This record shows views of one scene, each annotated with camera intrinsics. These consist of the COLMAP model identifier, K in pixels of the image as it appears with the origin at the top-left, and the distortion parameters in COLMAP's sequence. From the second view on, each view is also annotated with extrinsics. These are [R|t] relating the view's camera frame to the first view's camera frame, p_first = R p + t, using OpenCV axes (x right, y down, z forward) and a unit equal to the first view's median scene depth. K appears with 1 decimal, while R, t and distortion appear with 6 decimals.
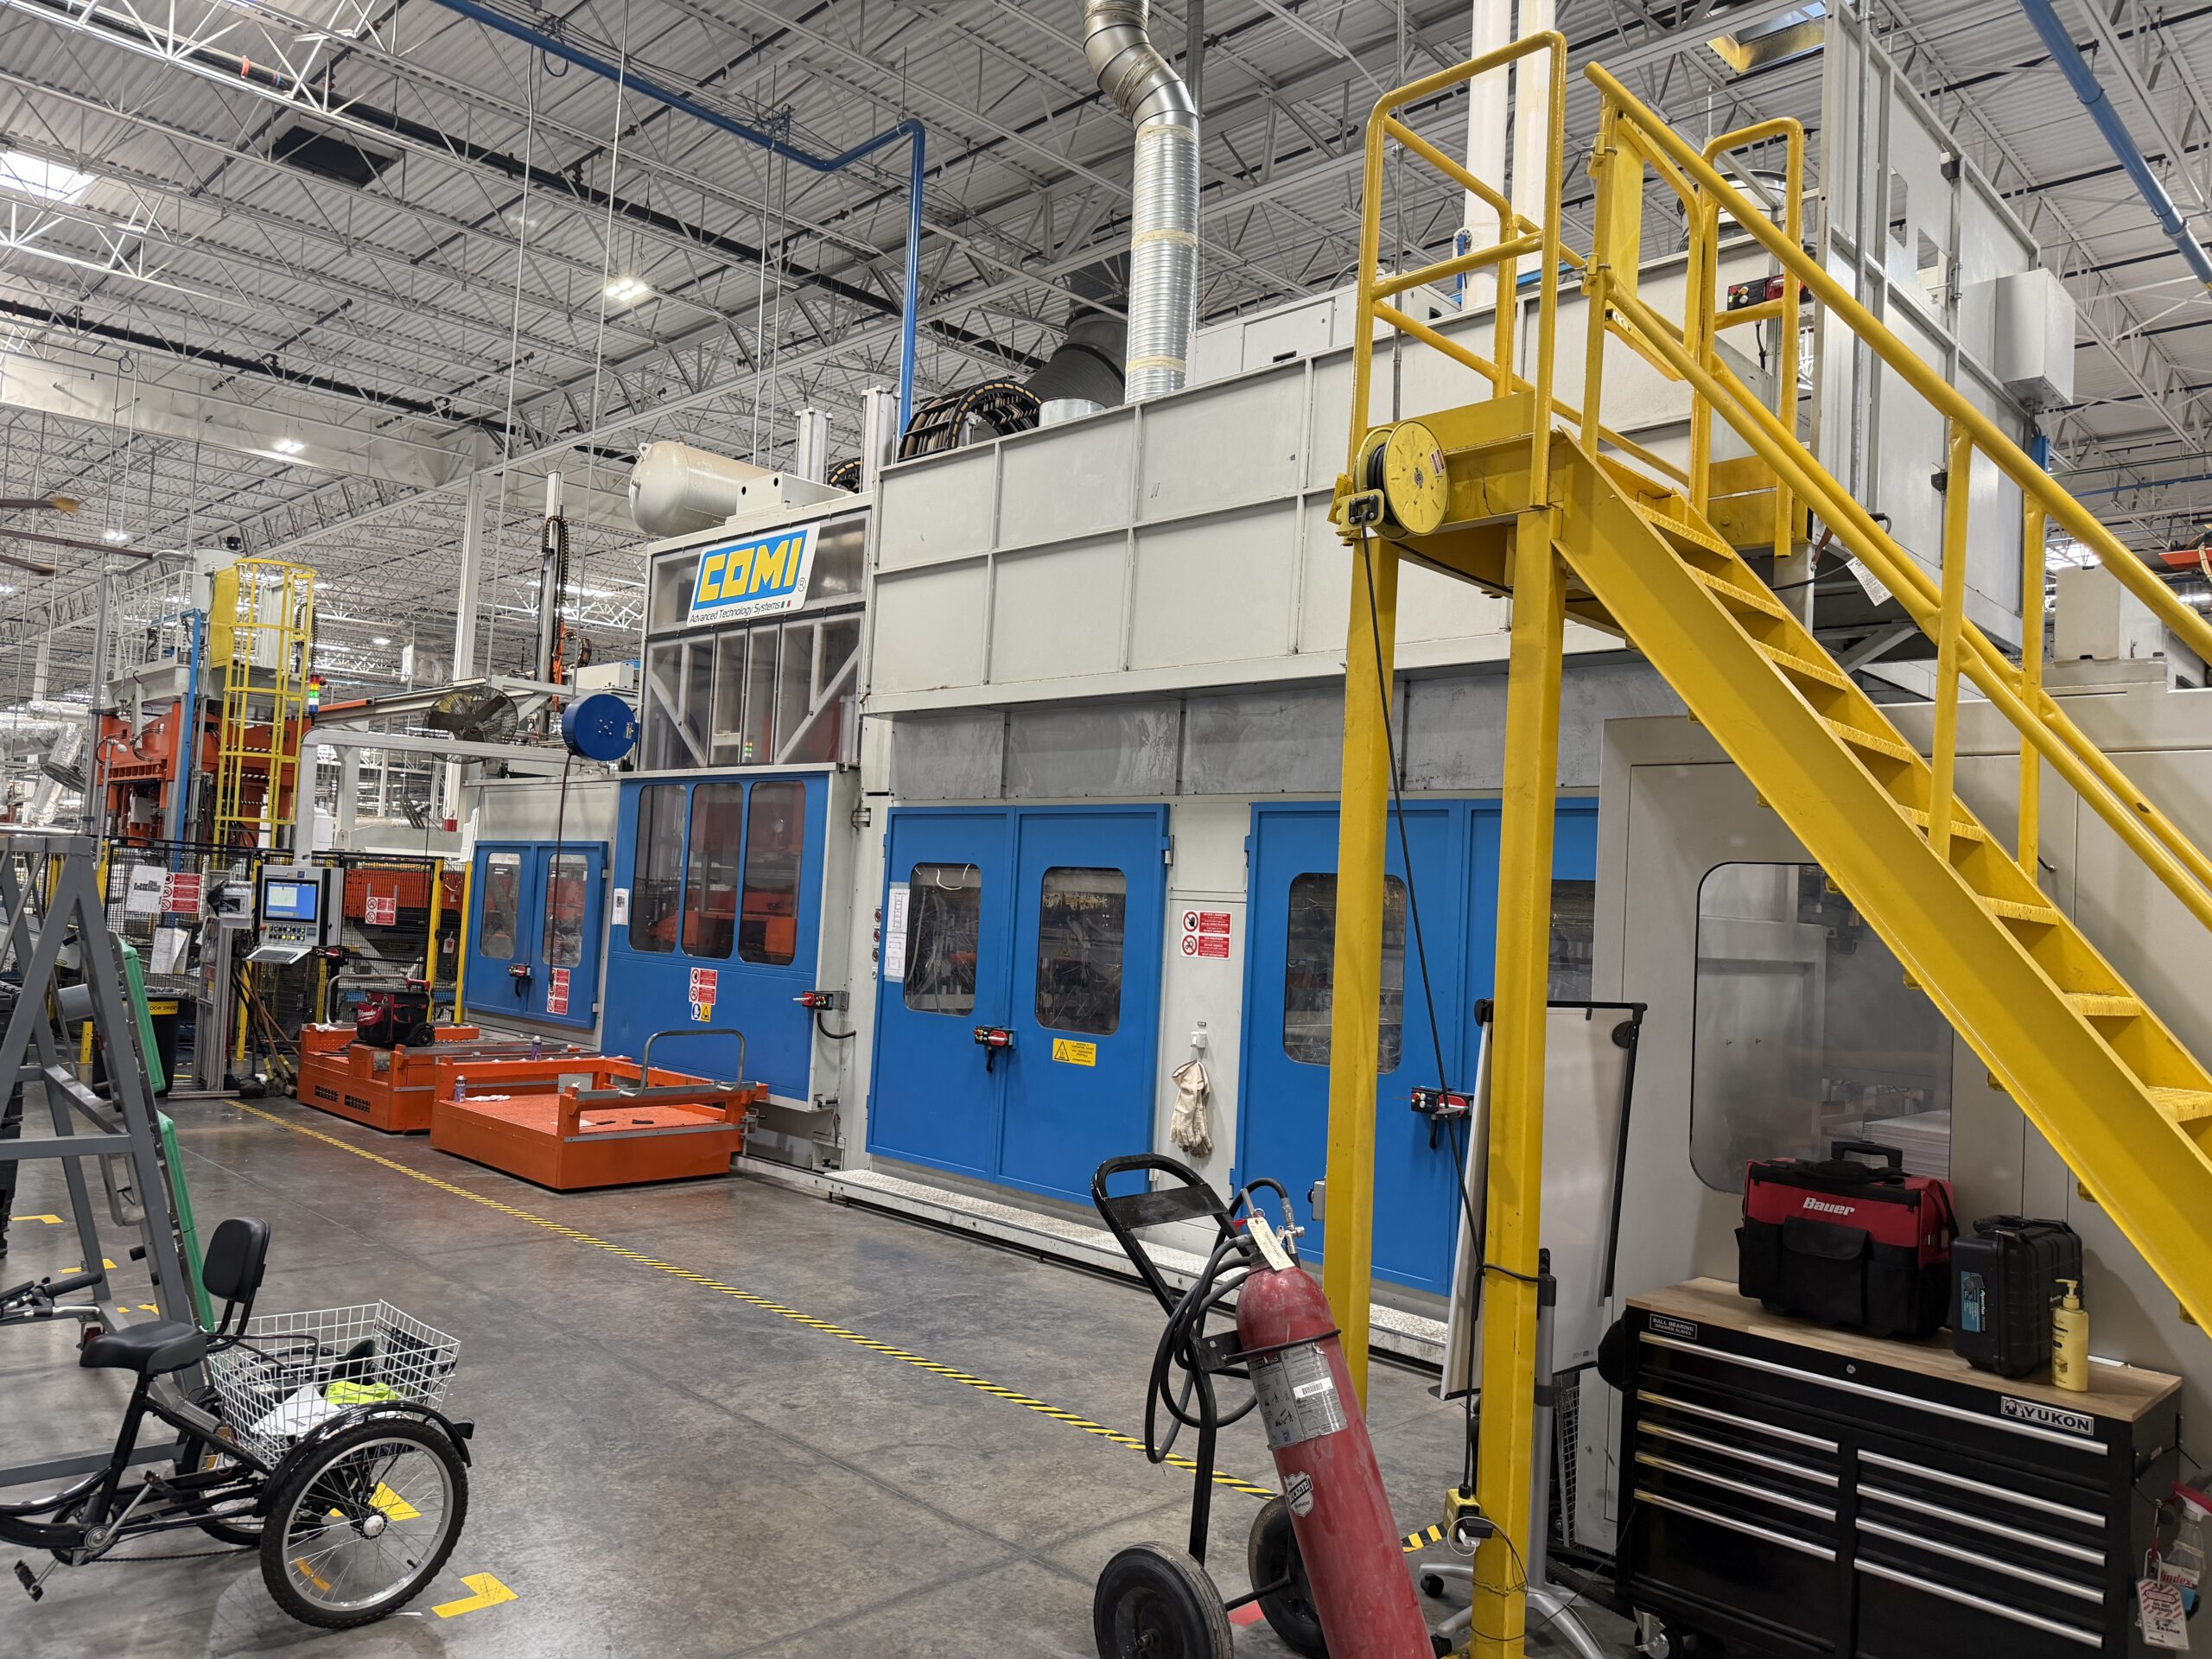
lens RADIAL K [[1555.0, 0, 1129.9], [0, 1555.0, 837.9], [0, 0, 1]] dist [0.044355, -0.068567]
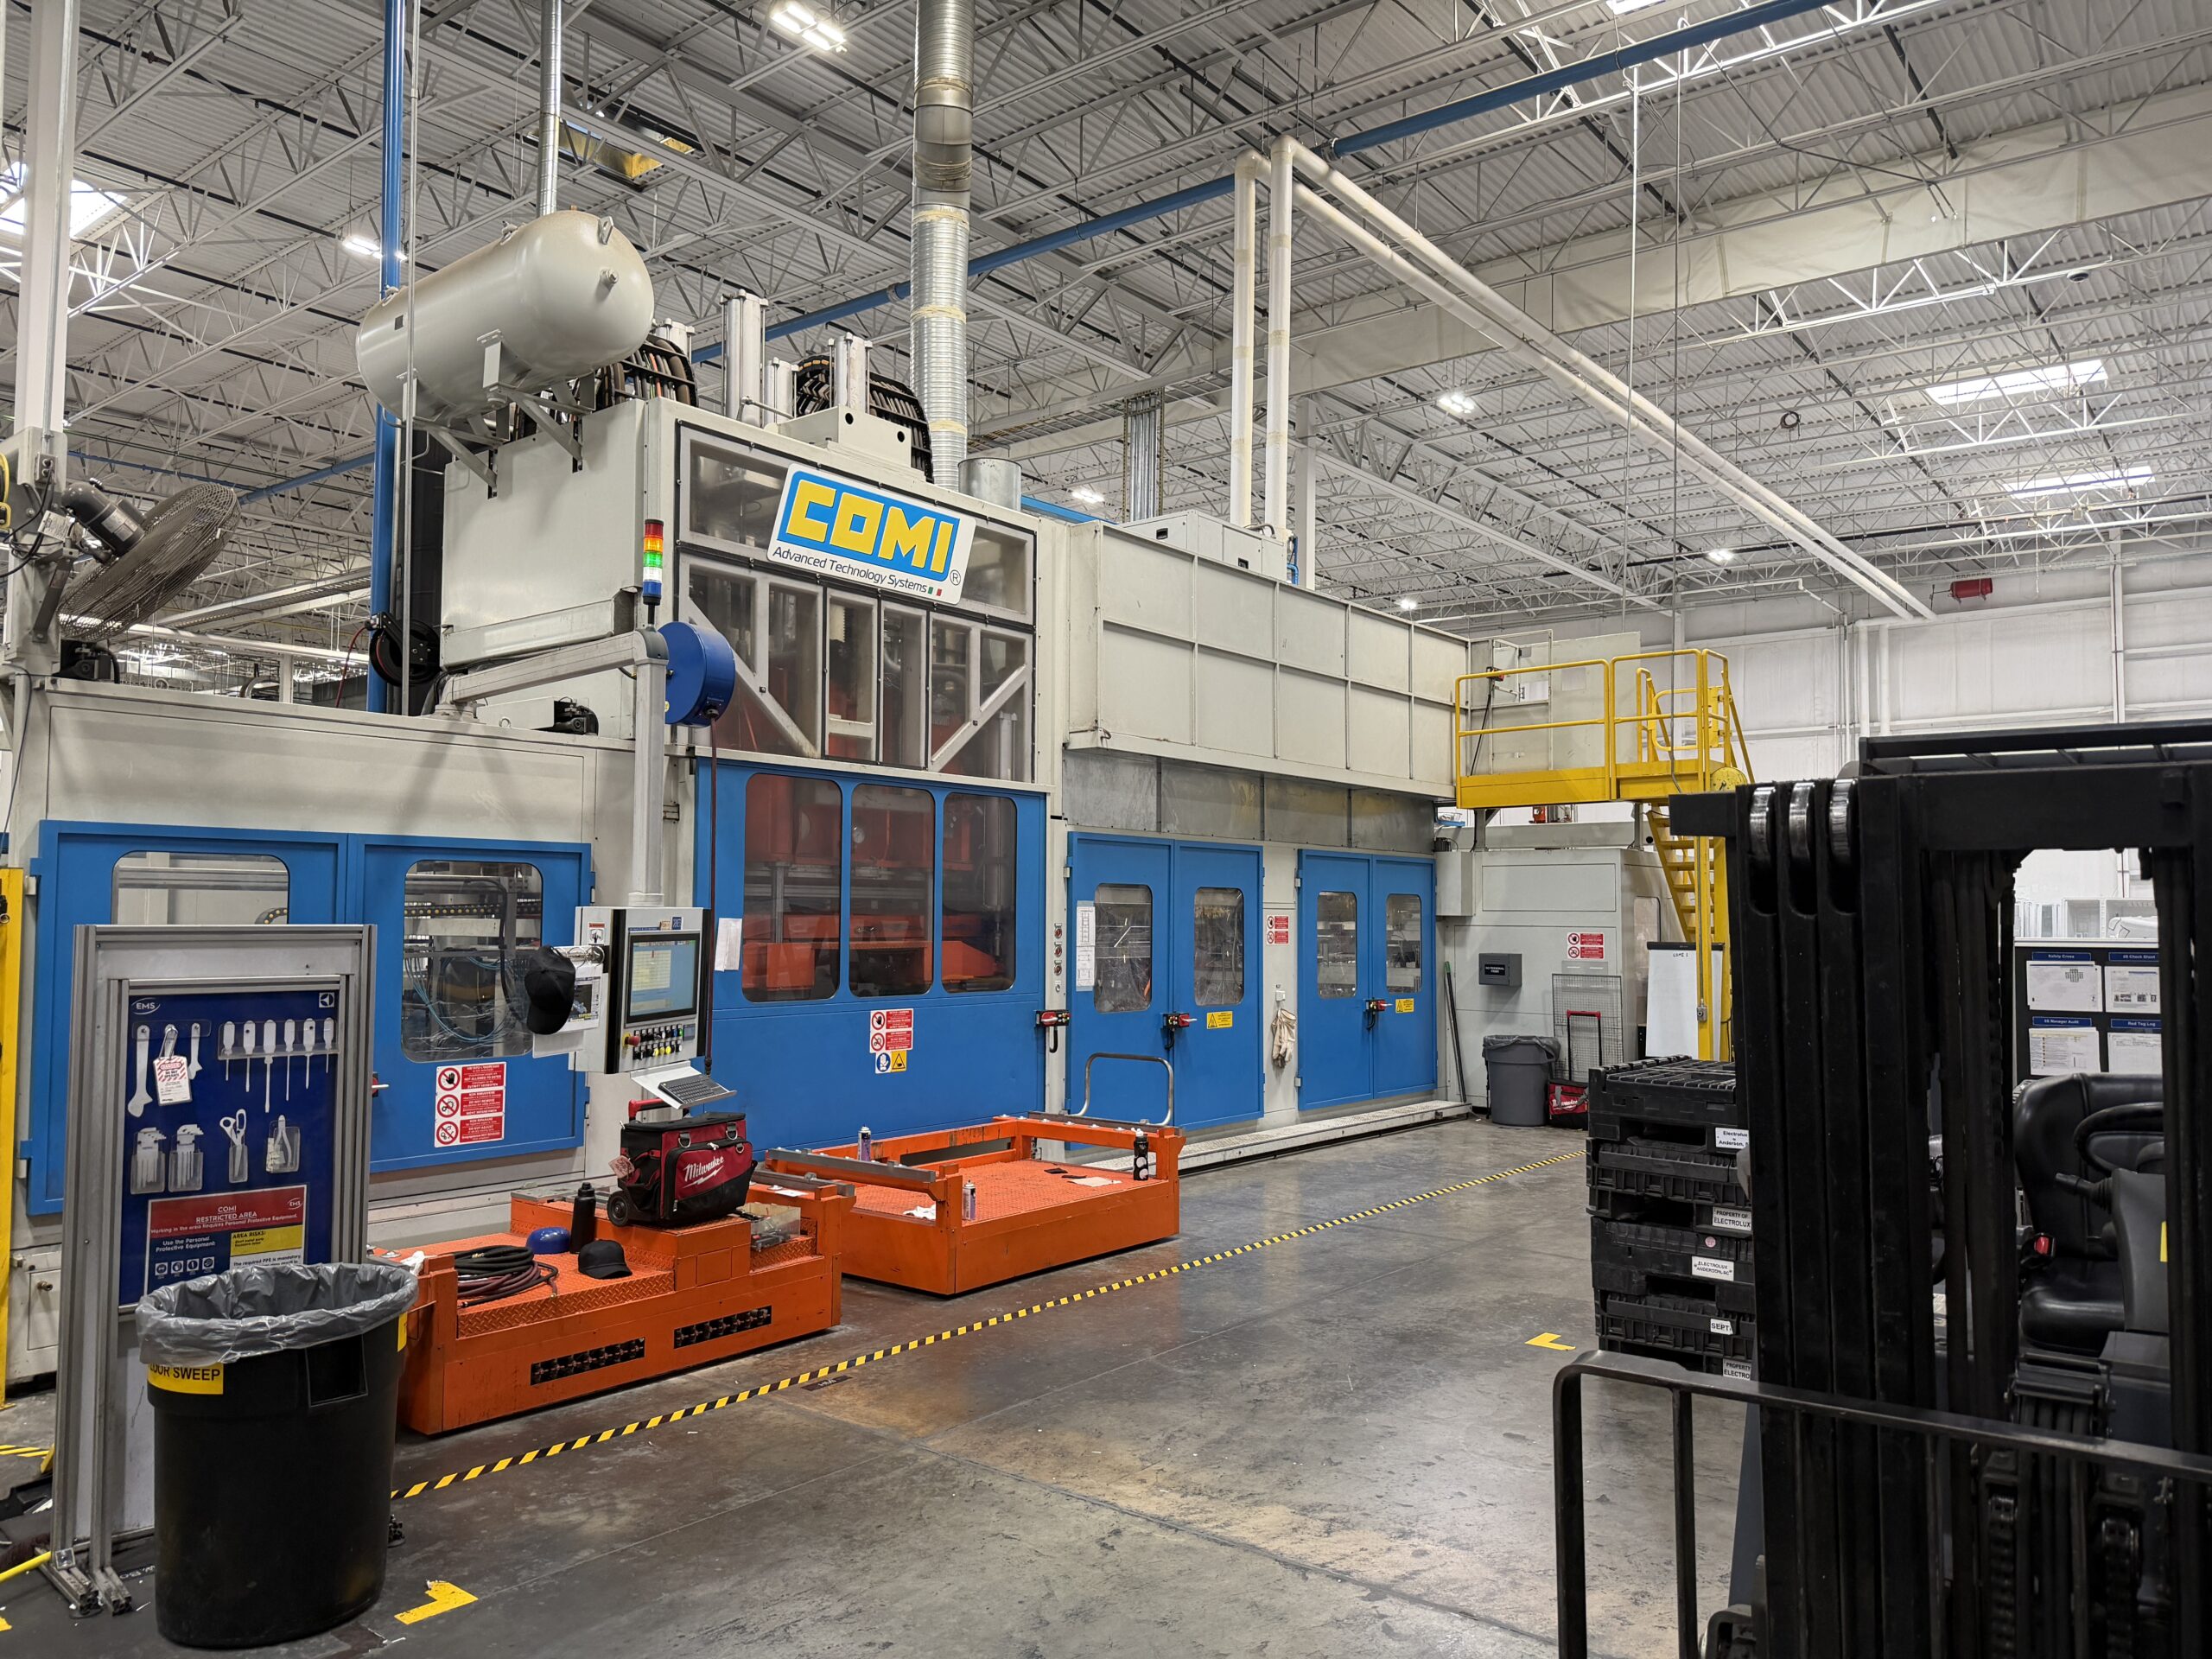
lens RADIAL K [[1564.3, 0, 1104.8], [0, 1564.3, 842.2], [0, 0, 1]] dist [0.005245, -0.013609]
pose [[-0.094588, -0.005377, 0.995502, -1.151157], [-0.061241, 0.998123, -0.000428, -0.012187], [-0.993631, -0.061006, -0.094740, 1.004008]]
